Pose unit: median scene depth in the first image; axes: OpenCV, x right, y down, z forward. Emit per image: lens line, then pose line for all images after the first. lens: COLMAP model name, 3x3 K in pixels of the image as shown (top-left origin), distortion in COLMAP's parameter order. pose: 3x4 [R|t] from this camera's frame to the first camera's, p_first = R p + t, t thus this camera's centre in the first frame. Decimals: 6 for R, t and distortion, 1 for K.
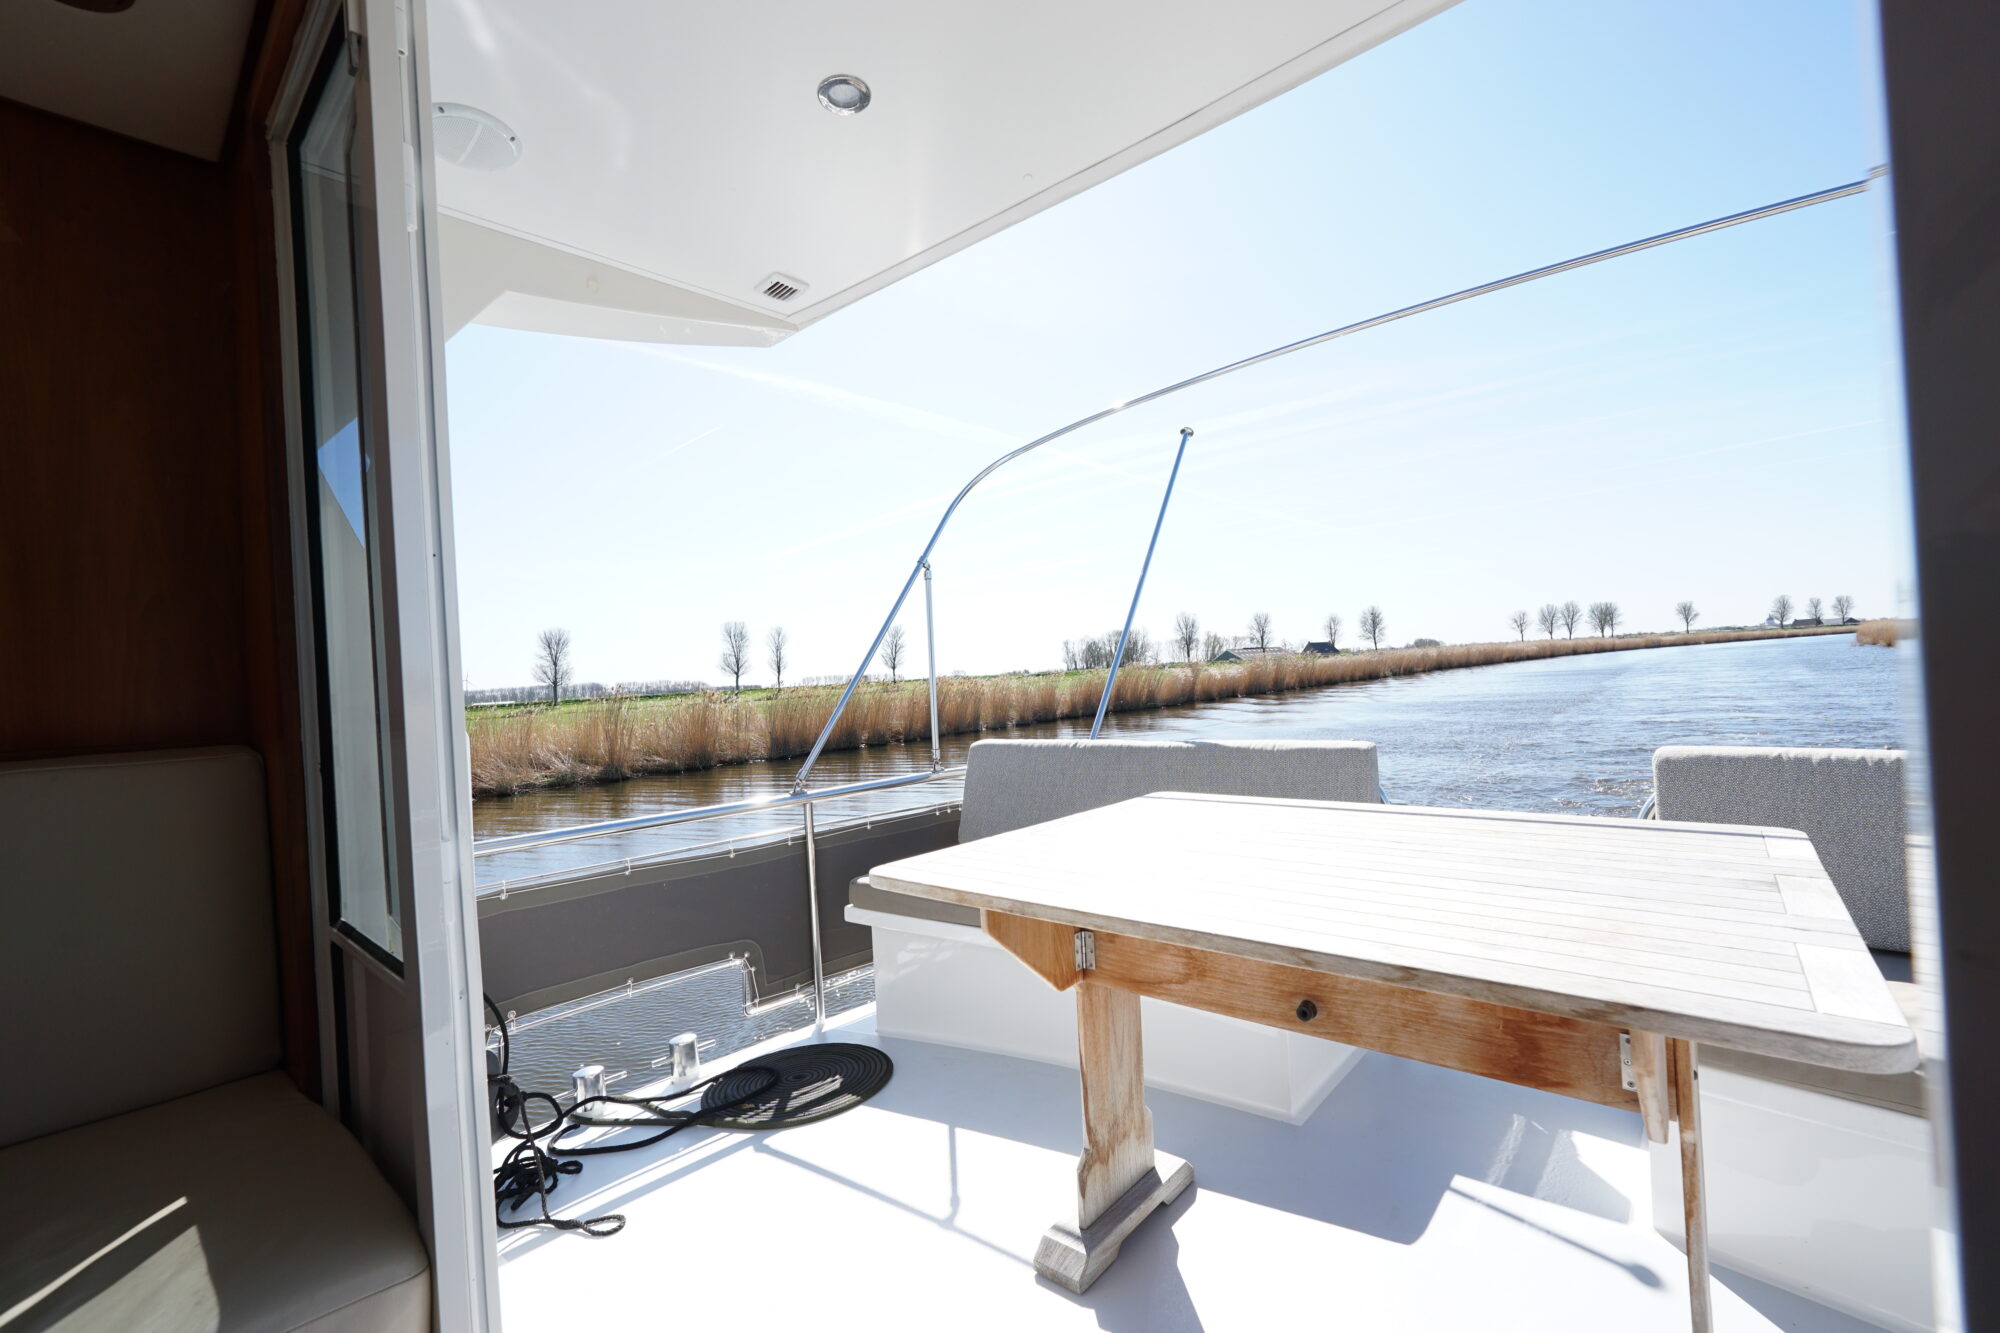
lens RADIAL K [[839.6, 0, 1000.7], [0, 839.6, 664.5], [0, 0, 1]] dist [-0.019751, 0.007587]
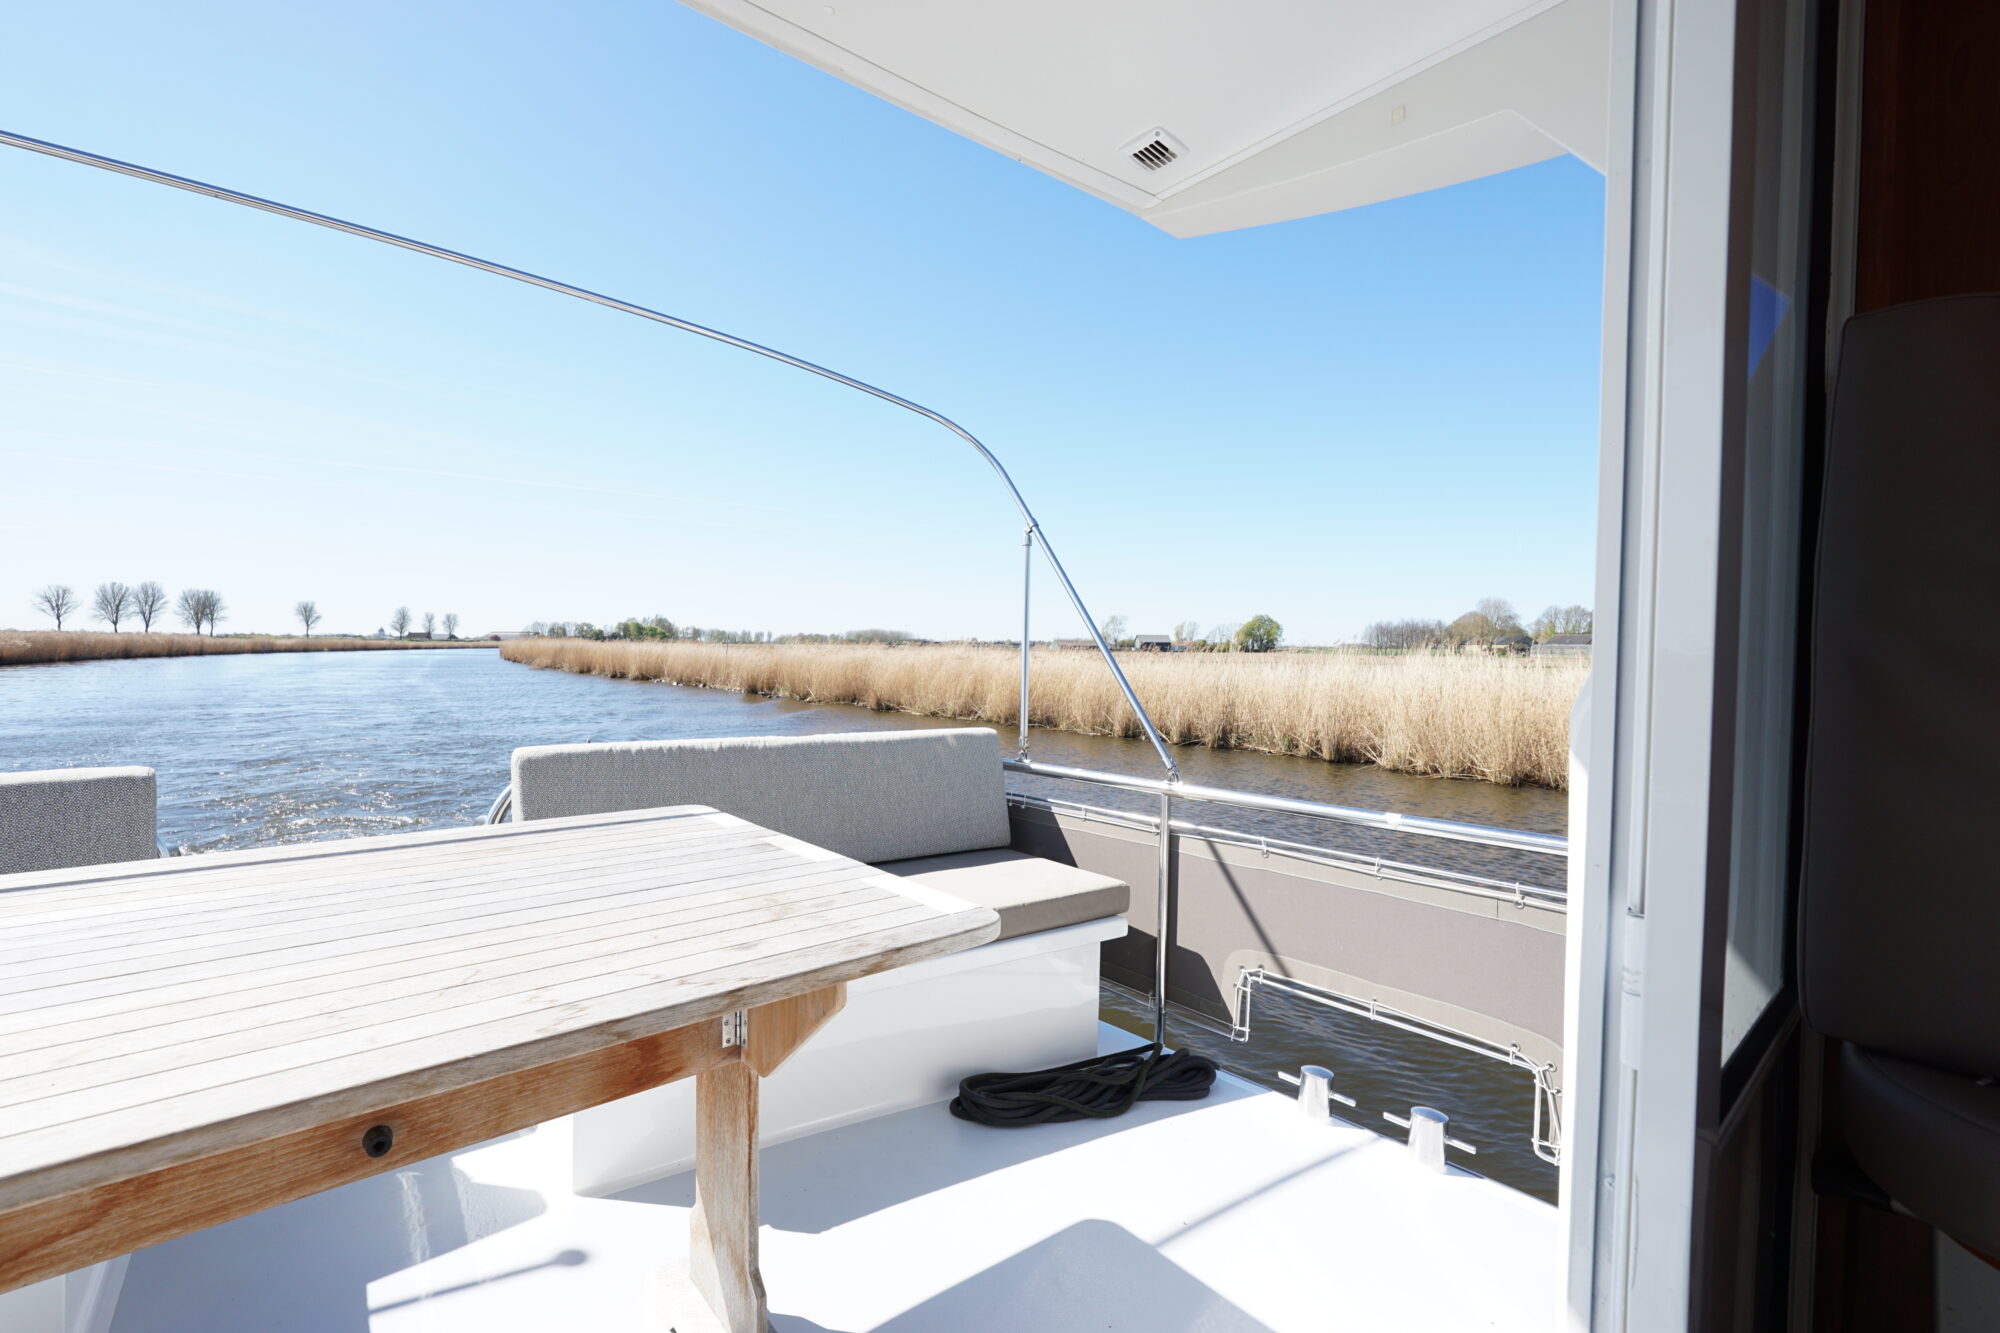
lens RADIAL K [[839.6, 0, 995.1], [0, 839.6, 665.6], [0, 0, 1]] dist [-0.019751, 0.007587]
pose [[0.151344, 0.039530, 0.987690, -0.189955], [-0.036021, 0.998757, -0.034454, 0.009792], [-0.987825, -0.030363, 0.152579, 0.269187]]
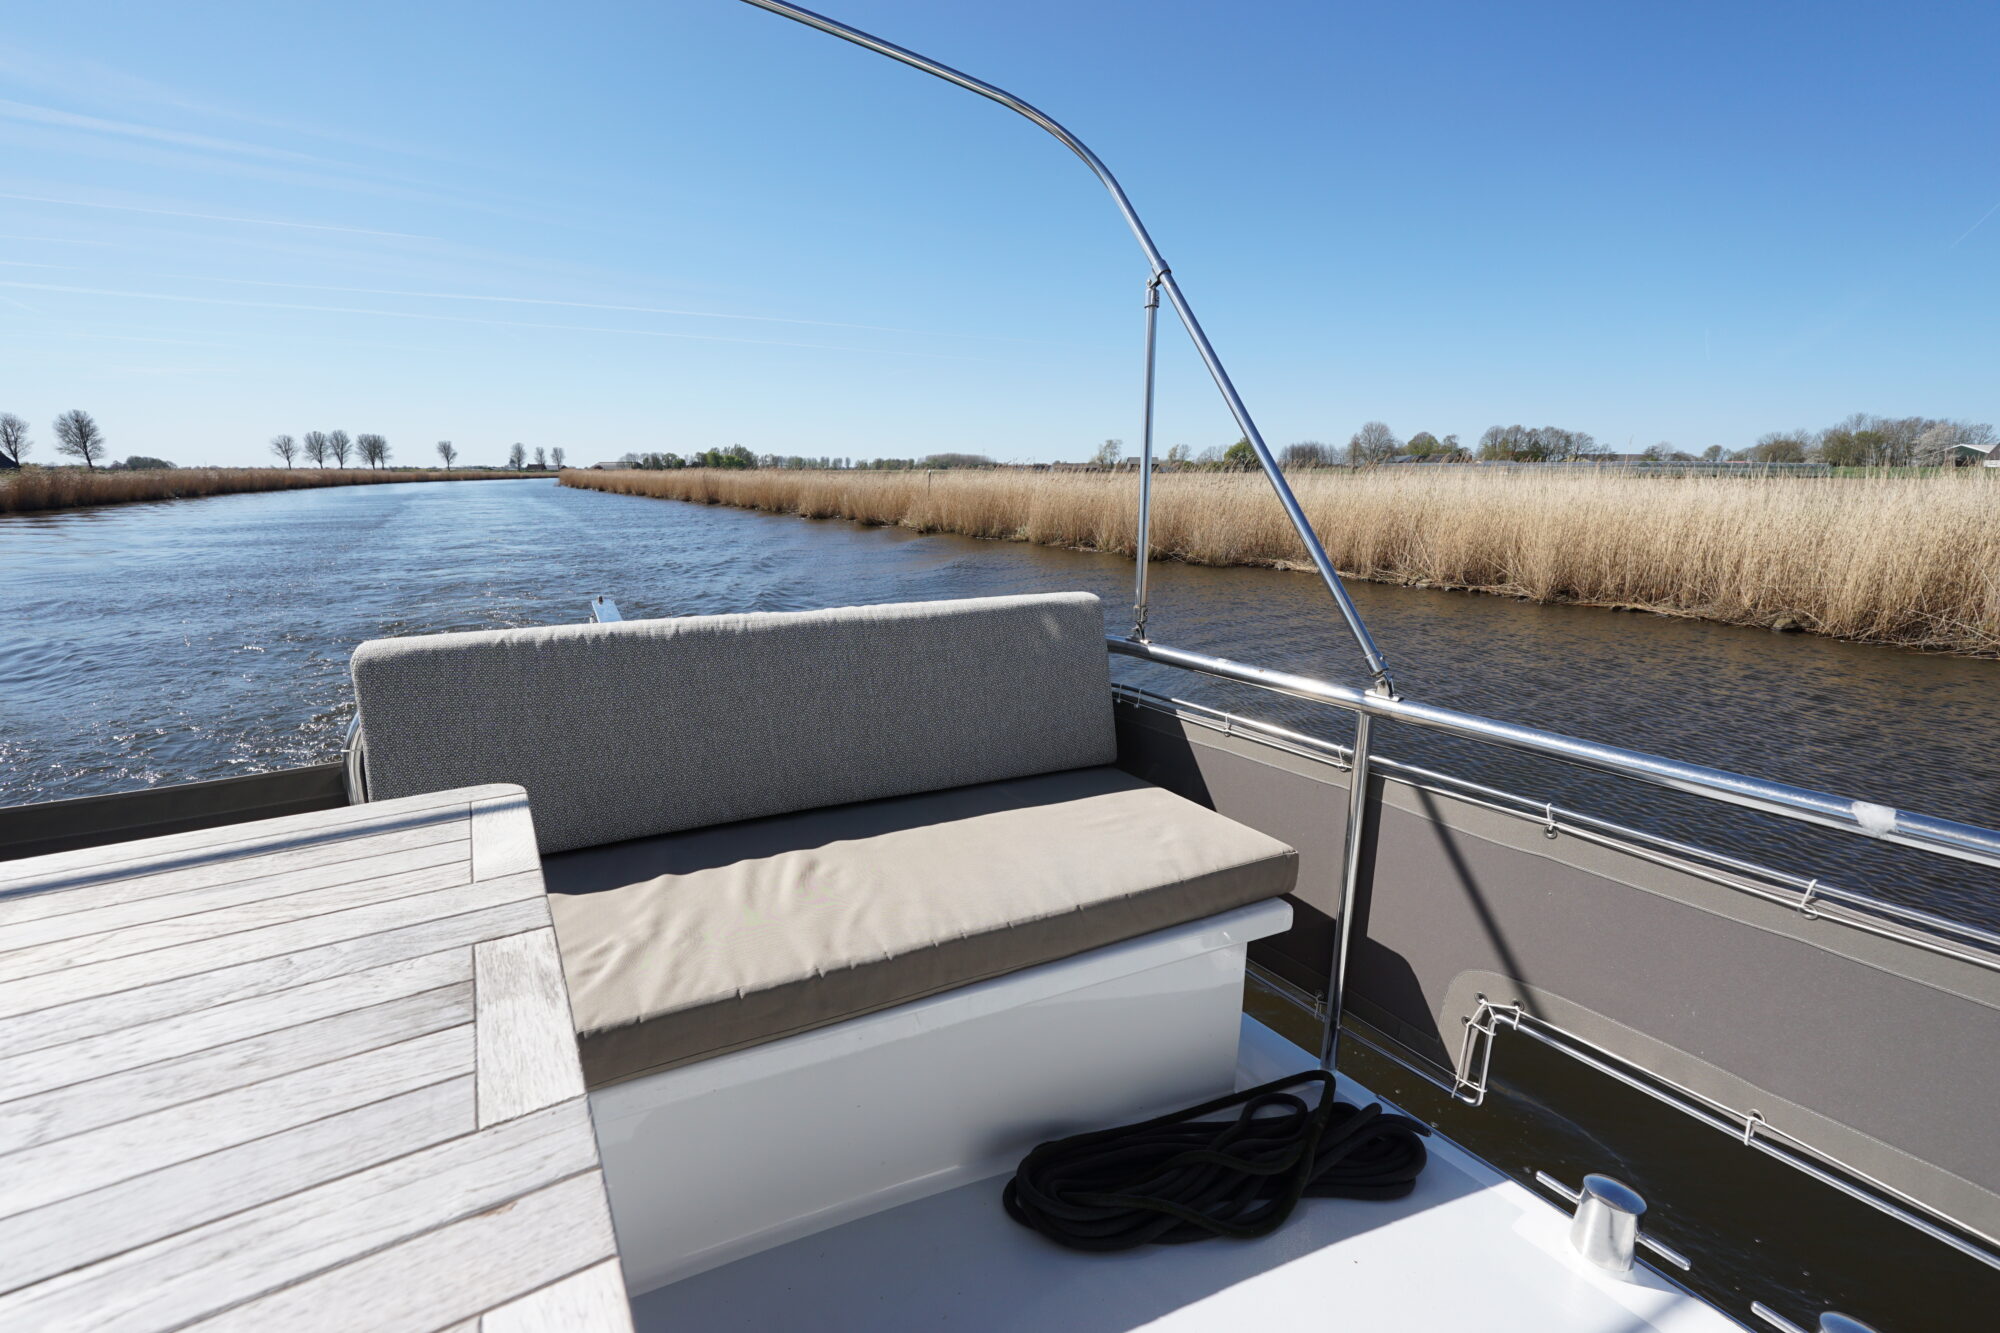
lens RADIAL K [[839.6, 0, 998.5], [0, 839.6, 670.3], [0, 0, 1]] dist [-0.019751, 0.007587]
pose [[0.298794, -0.163624, 0.940186, 0.322453], [-0.025820, 0.983445, 0.179358, -0.020563], [-0.953968, -0.077867, 0.289623, 0.309727]]
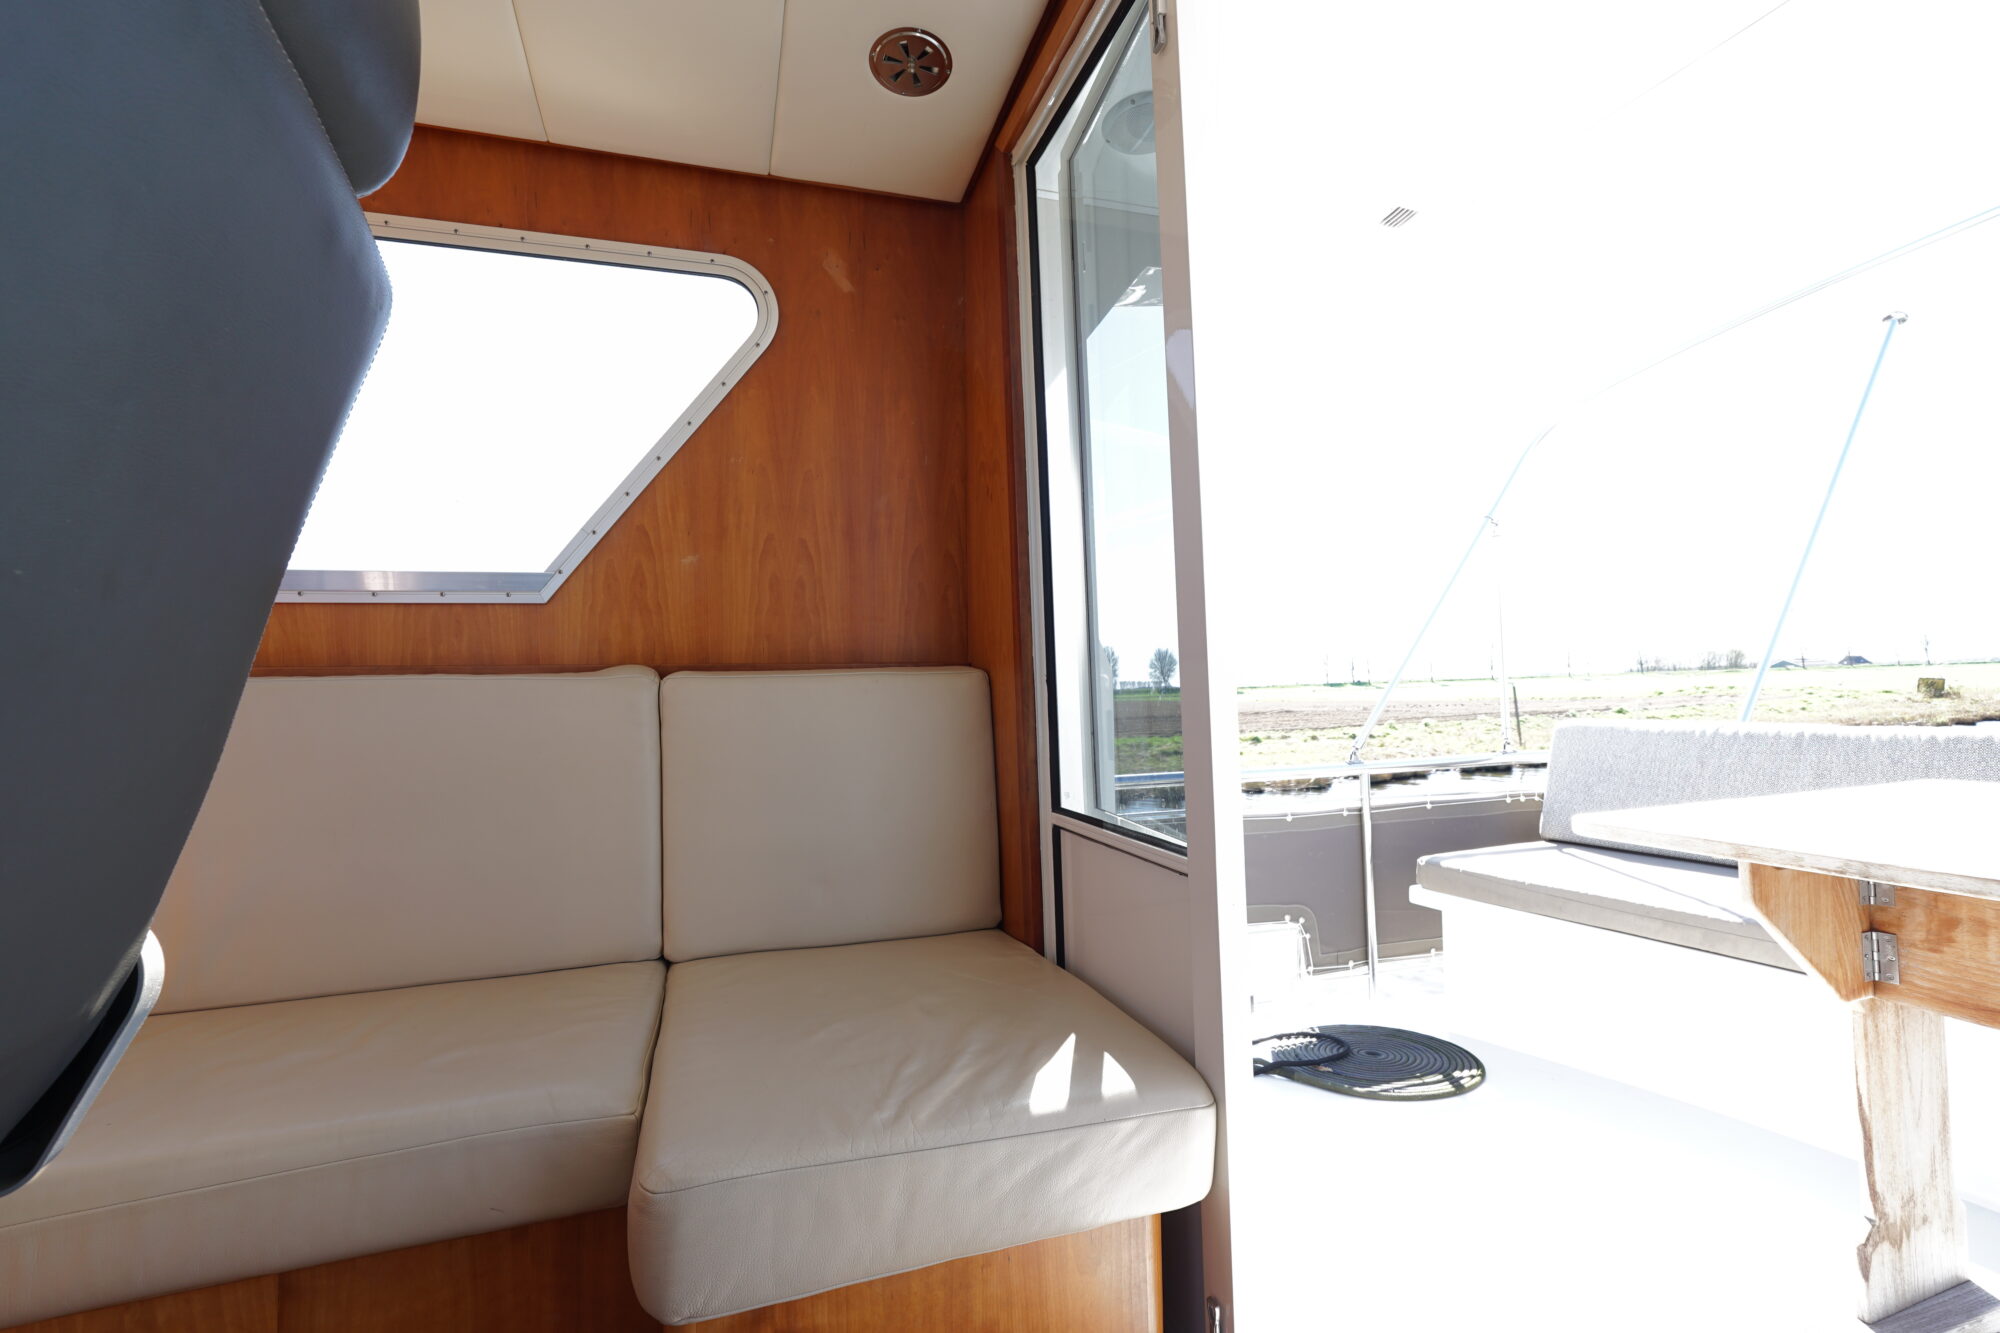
lens RADIAL K [[839.6, 0, 993.4], [0, 839.6, 670.6], [0, 0, 1]] dist [-0.019751, 0.007587]
pose [[0.864651, 0.015033, -0.502149, -0.189905], [-0.011230, 0.999881, 0.010597, 0.067809], [0.502248, -0.003523, 0.864716, -0.054340]]
